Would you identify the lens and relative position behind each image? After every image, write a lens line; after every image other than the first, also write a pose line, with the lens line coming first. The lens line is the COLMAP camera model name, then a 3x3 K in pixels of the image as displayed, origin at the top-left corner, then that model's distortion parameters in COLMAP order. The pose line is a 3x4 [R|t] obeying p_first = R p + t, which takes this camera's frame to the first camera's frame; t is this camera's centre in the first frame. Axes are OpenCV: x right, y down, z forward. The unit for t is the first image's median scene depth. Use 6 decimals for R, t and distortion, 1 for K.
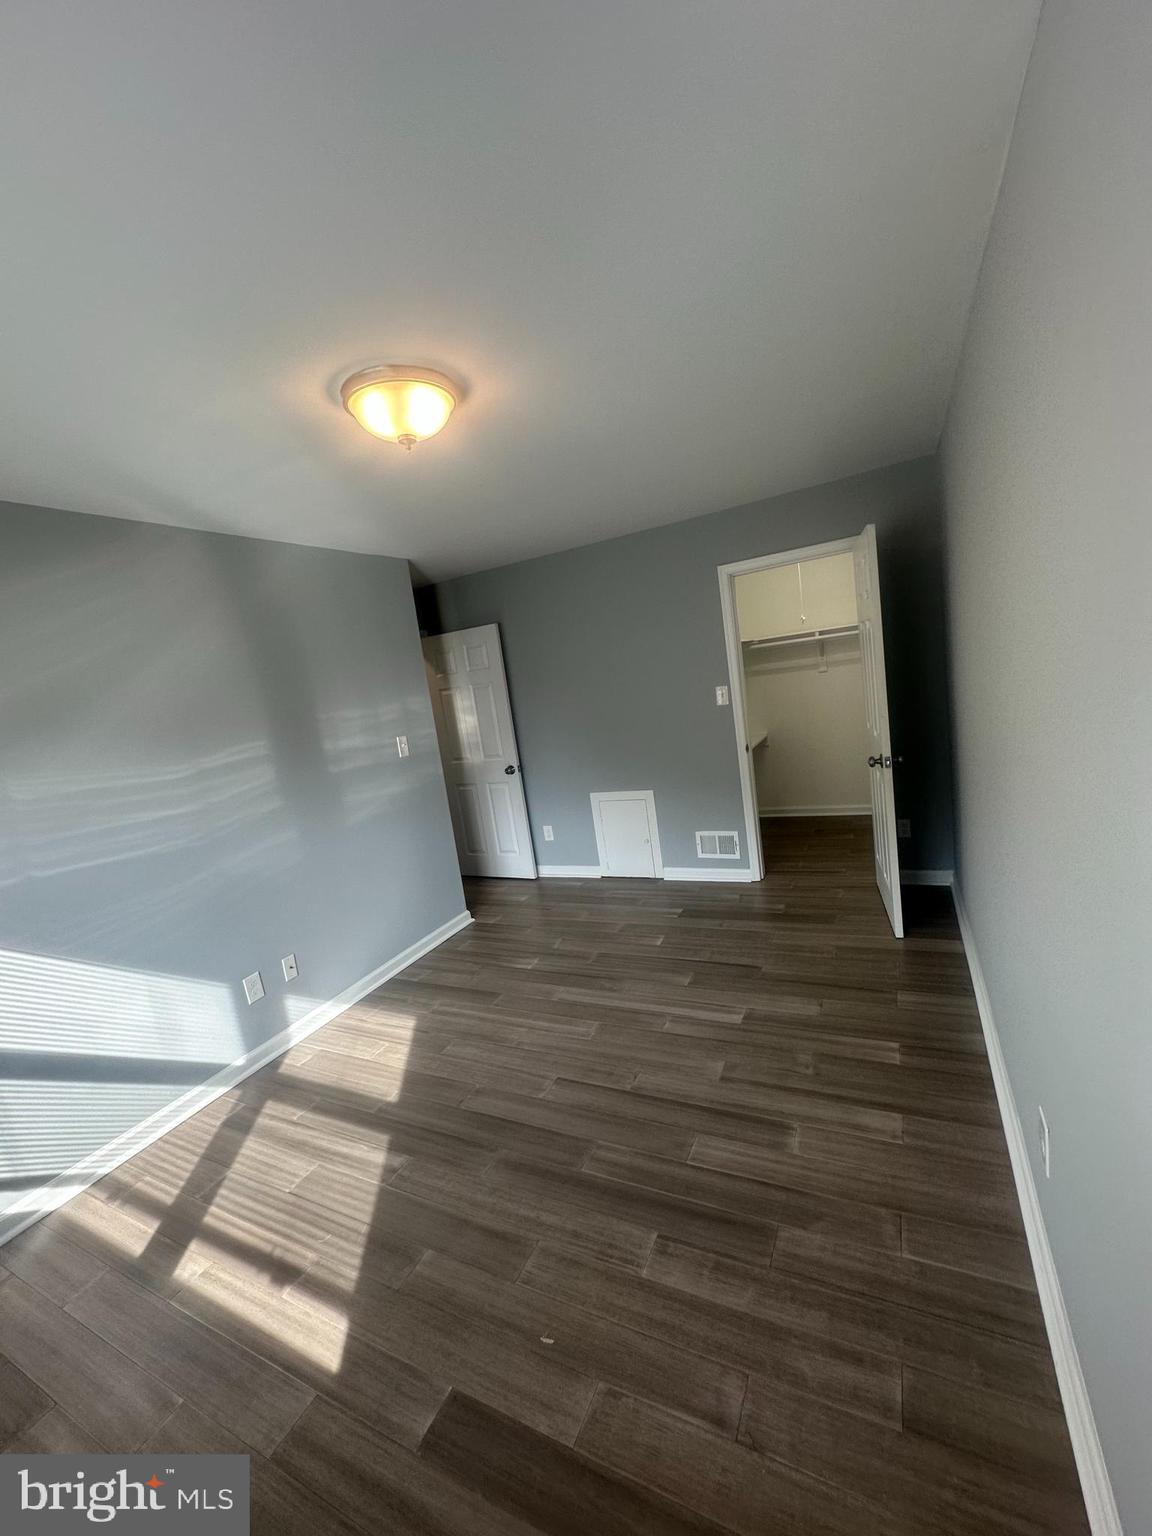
lens RADIAL K [[612.1, 0, 578.0], [0, 612.1, 768.7], [0, 0, 1]] dist [0.000554, -0.000561]
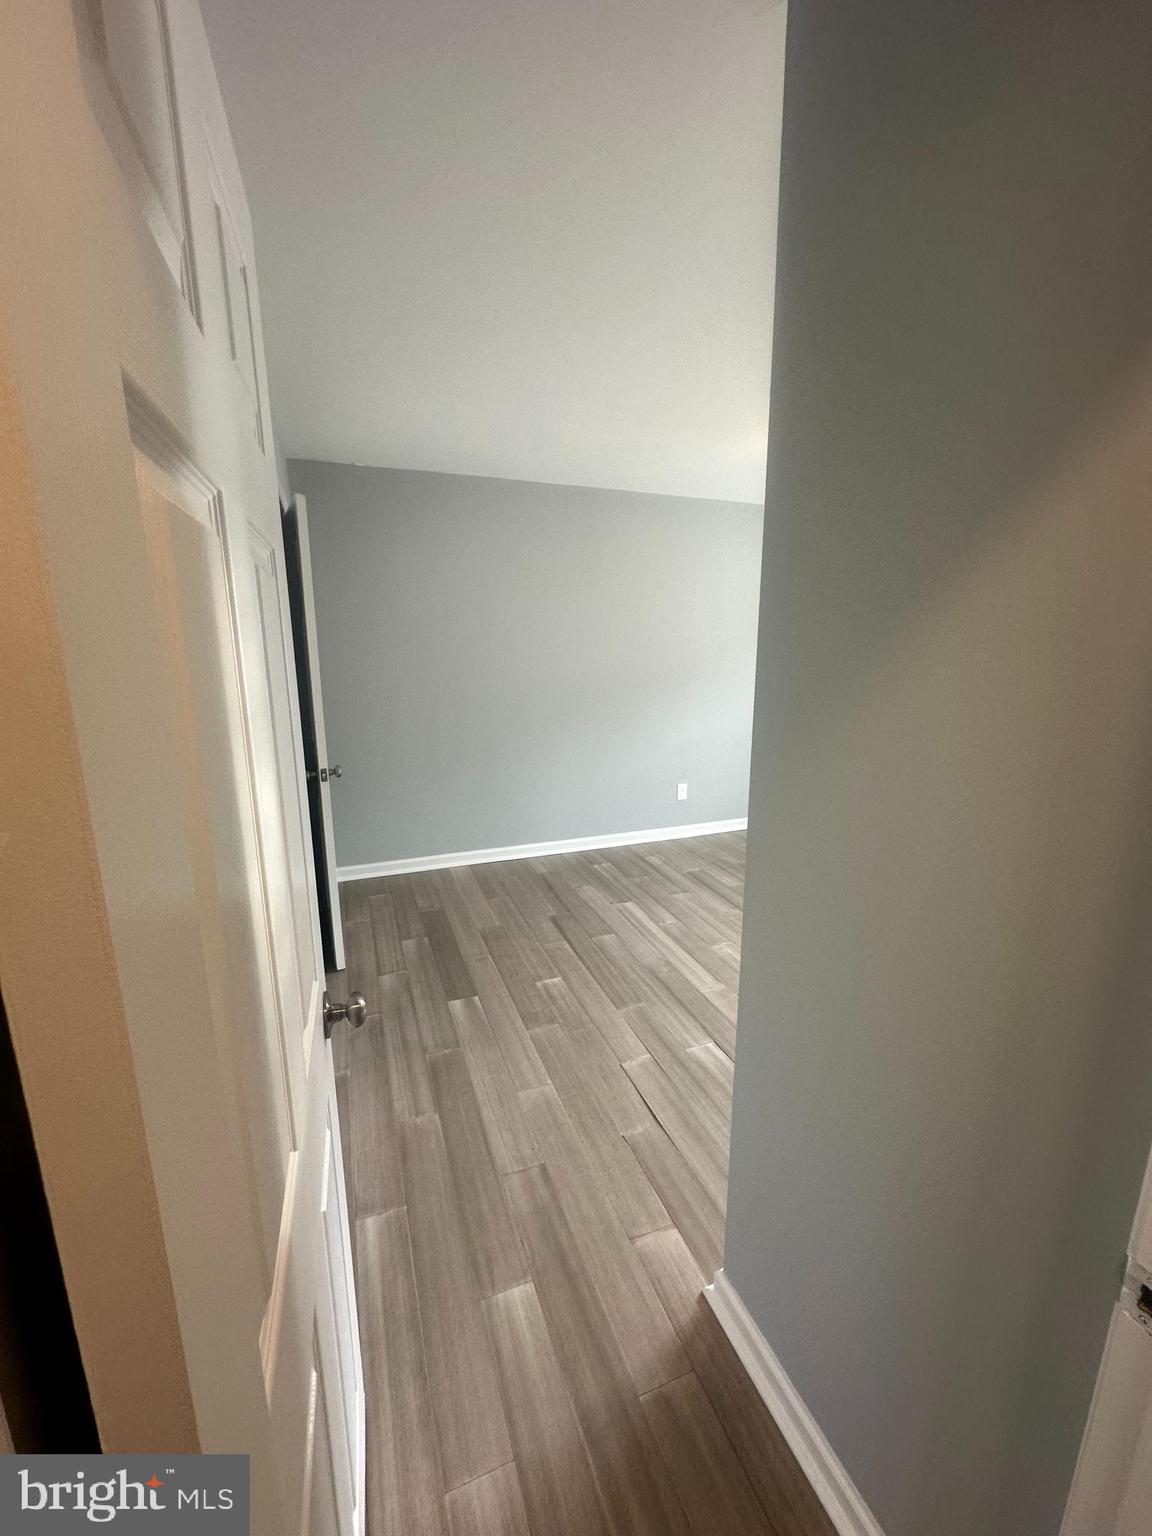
lens RADIAL K [[612.1, 0, 578.0], [0, 612.1, 768.7], [0, 0, 1]] dist [0.000554, -0.000561]
pose [[-0.738157, 0.004135, 0.674616, -0.603018], [0.206519, 0.953359, 0.220128, -0.202396], [-0.642242, 0.301810, -0.704582, 2.085482]]
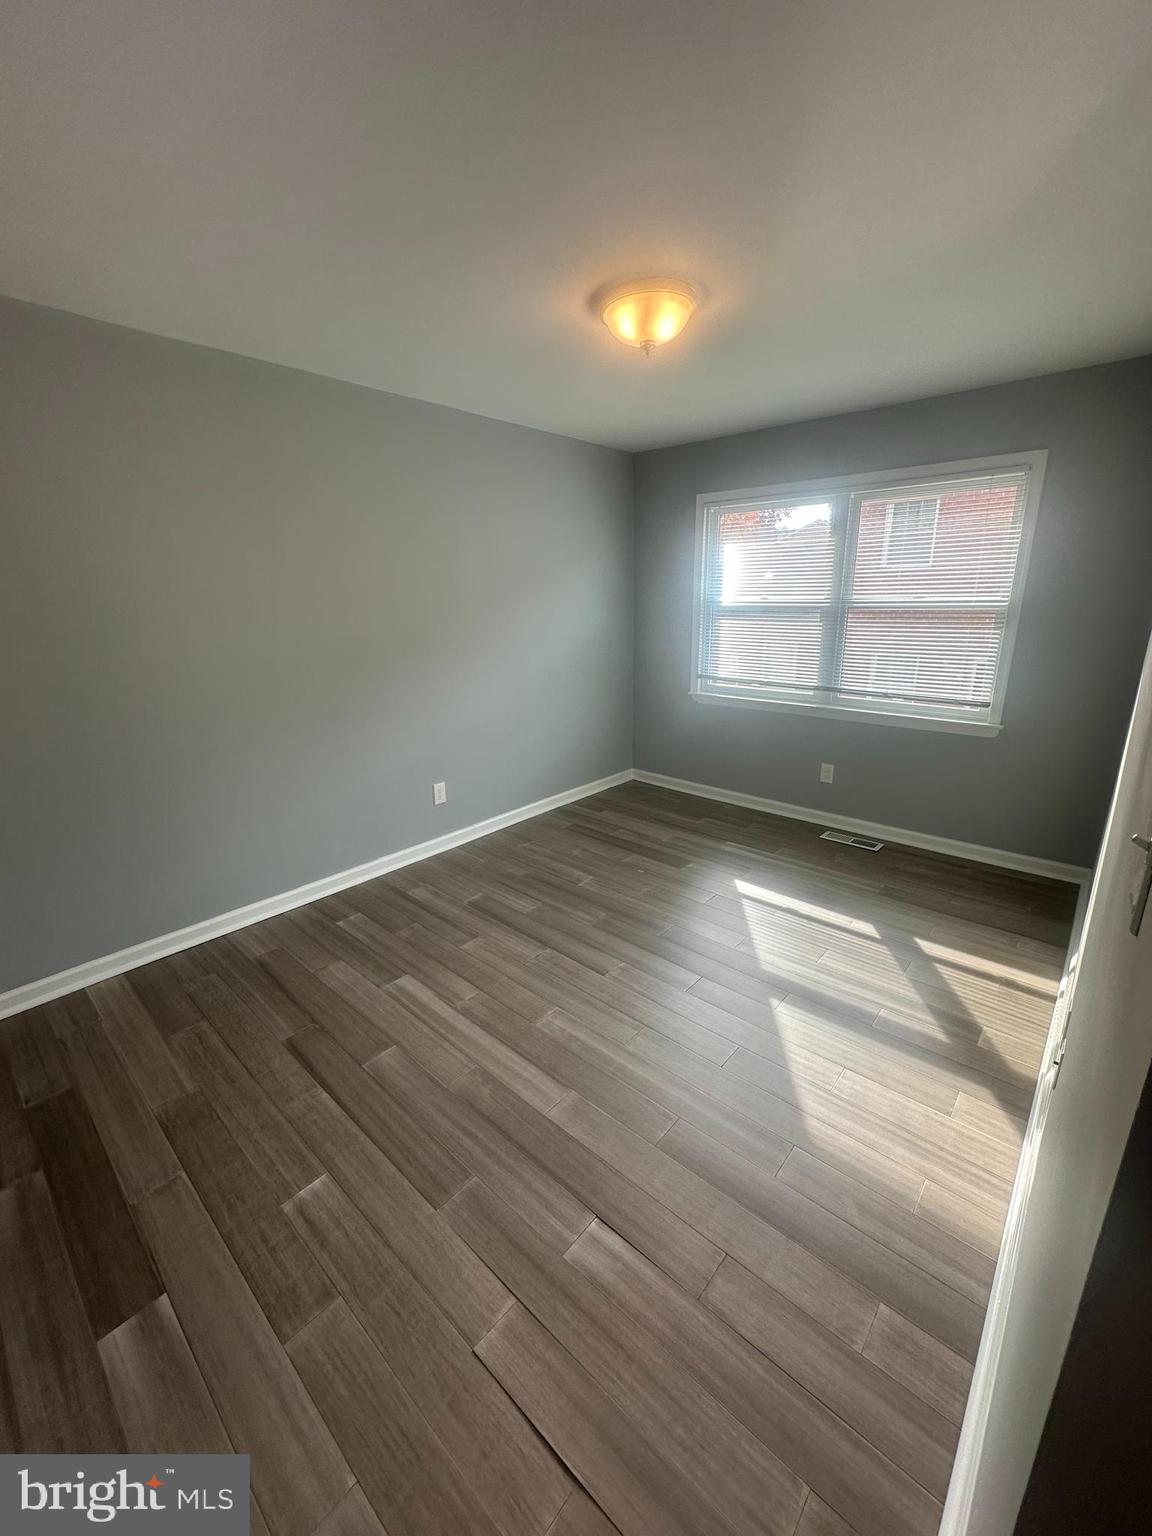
lens RADIAL K [[612.1, 0, 578.0], [0, 612.1, 768.7], [0, 0, 1]] dist [0.000554, -0.000561]
pose [[-0.954933, 0.081973, 0.285277, -0.312357], [0.191059, 0.905283, 0.379419, -0.204082], [-0.227155, 0.416824, -0.880147, 1.771249]]
